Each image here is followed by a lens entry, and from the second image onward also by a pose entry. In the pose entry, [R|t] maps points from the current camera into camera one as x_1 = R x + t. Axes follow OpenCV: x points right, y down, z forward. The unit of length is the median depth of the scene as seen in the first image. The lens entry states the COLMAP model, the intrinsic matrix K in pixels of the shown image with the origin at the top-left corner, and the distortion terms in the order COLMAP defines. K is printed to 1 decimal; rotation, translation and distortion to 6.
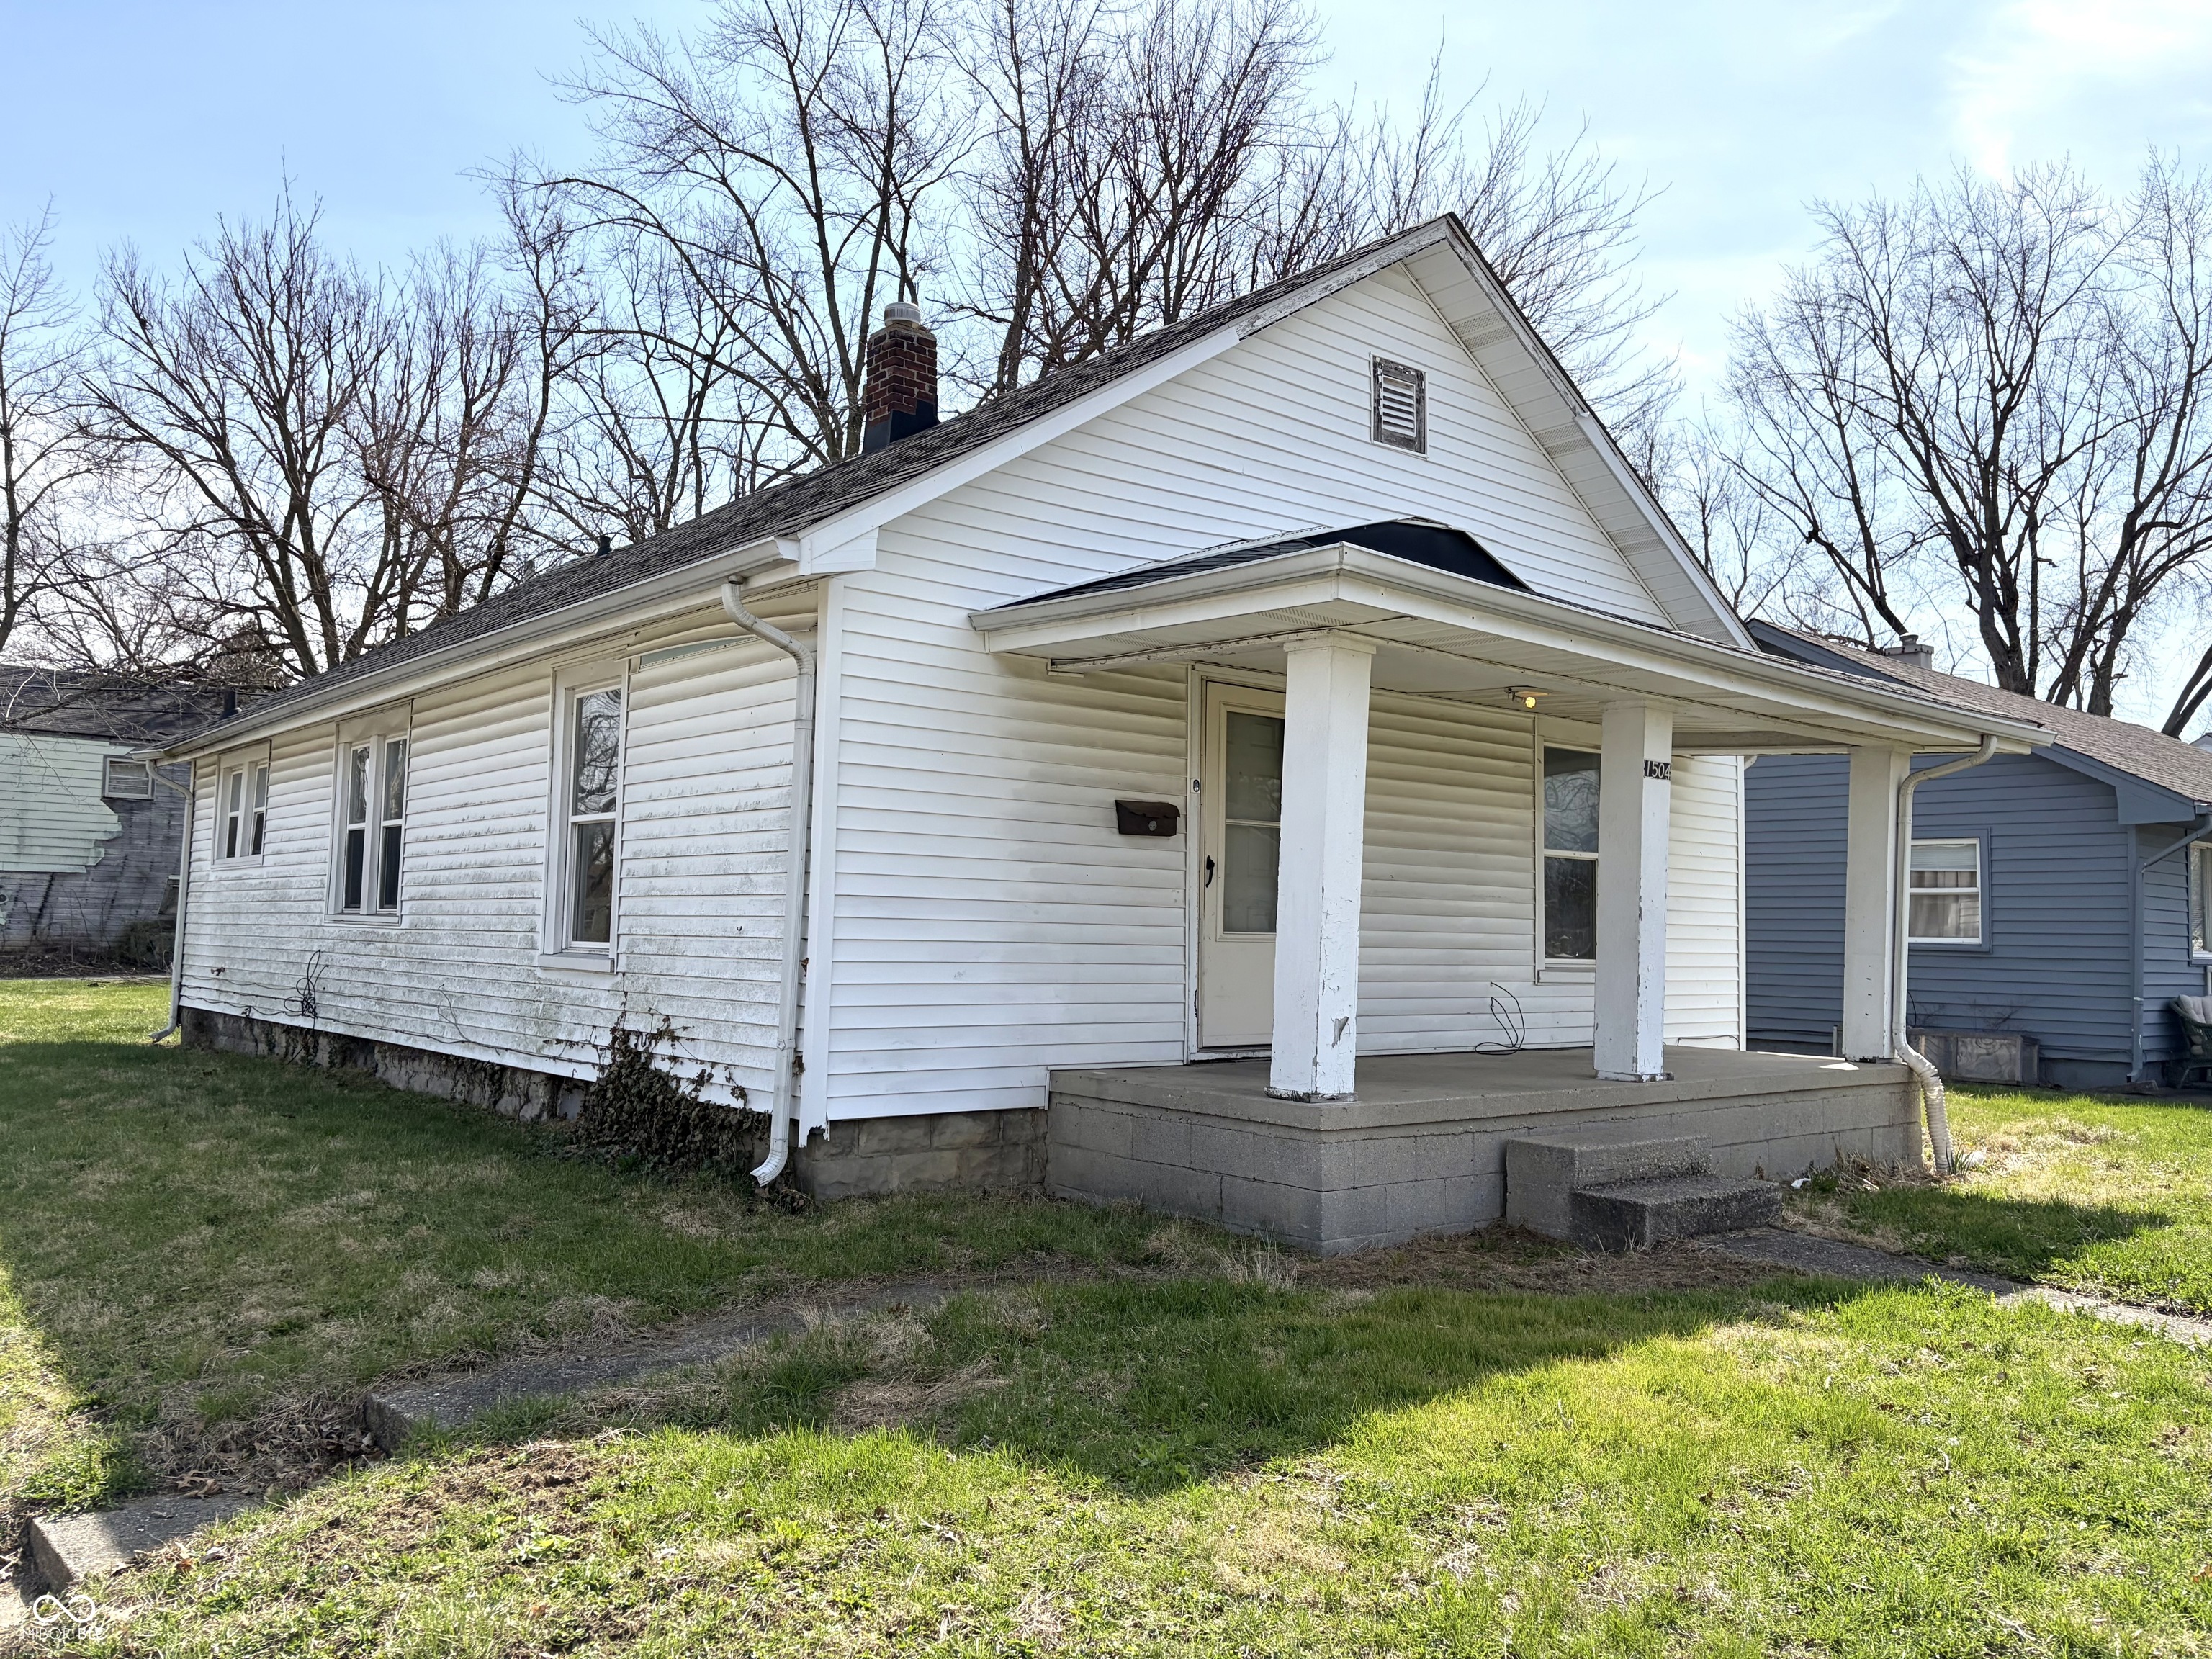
lens RADIAL K [[1722.3, 0, 1097.8], [0, 1722.3, 842.6], [0, 0, 1]] dist [0.009773, -0.002409]
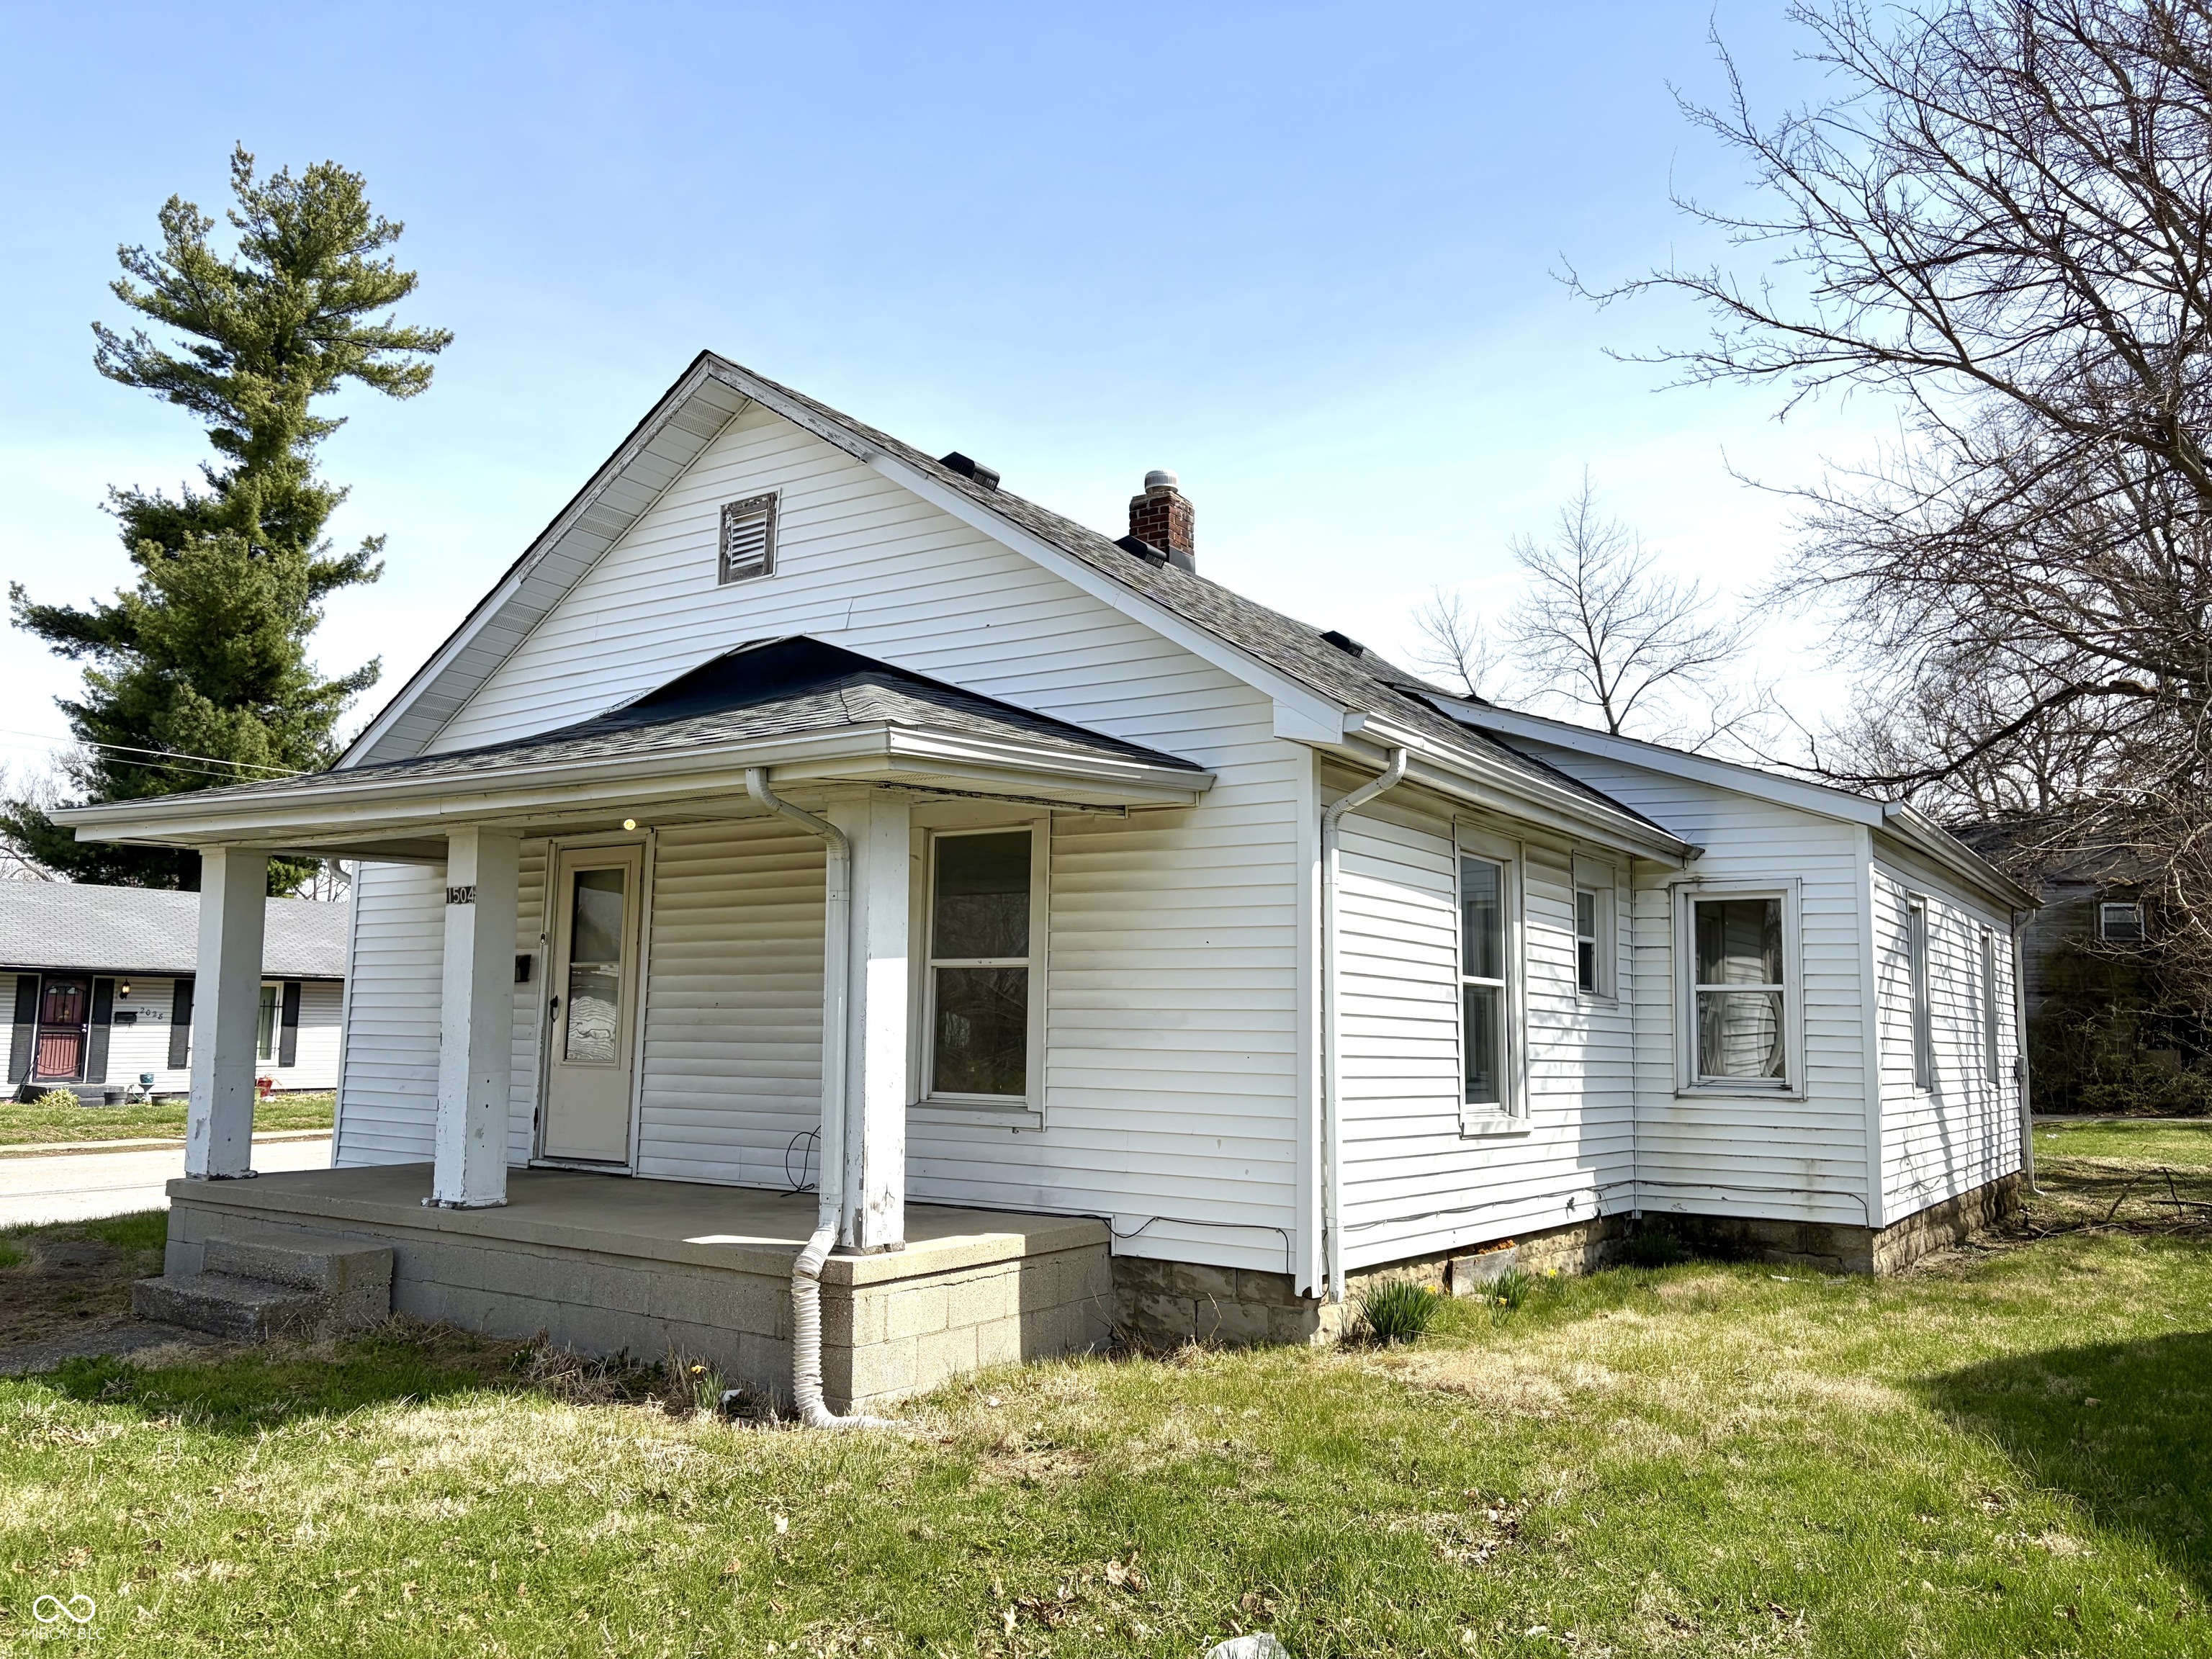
lens RADIAL K [[1722.3, 0, 1102.9], [0, 1722.3, 813.4], [0, 0, 1]] dist [0.009773, -0.002409]
pose [[0.263602, -0.137235, -0.954820, 1.334941], [0.045752, 0.990493, -0.129731, 0.055696], [0.963546, -0.009488, 0.267374, 1.048700]]
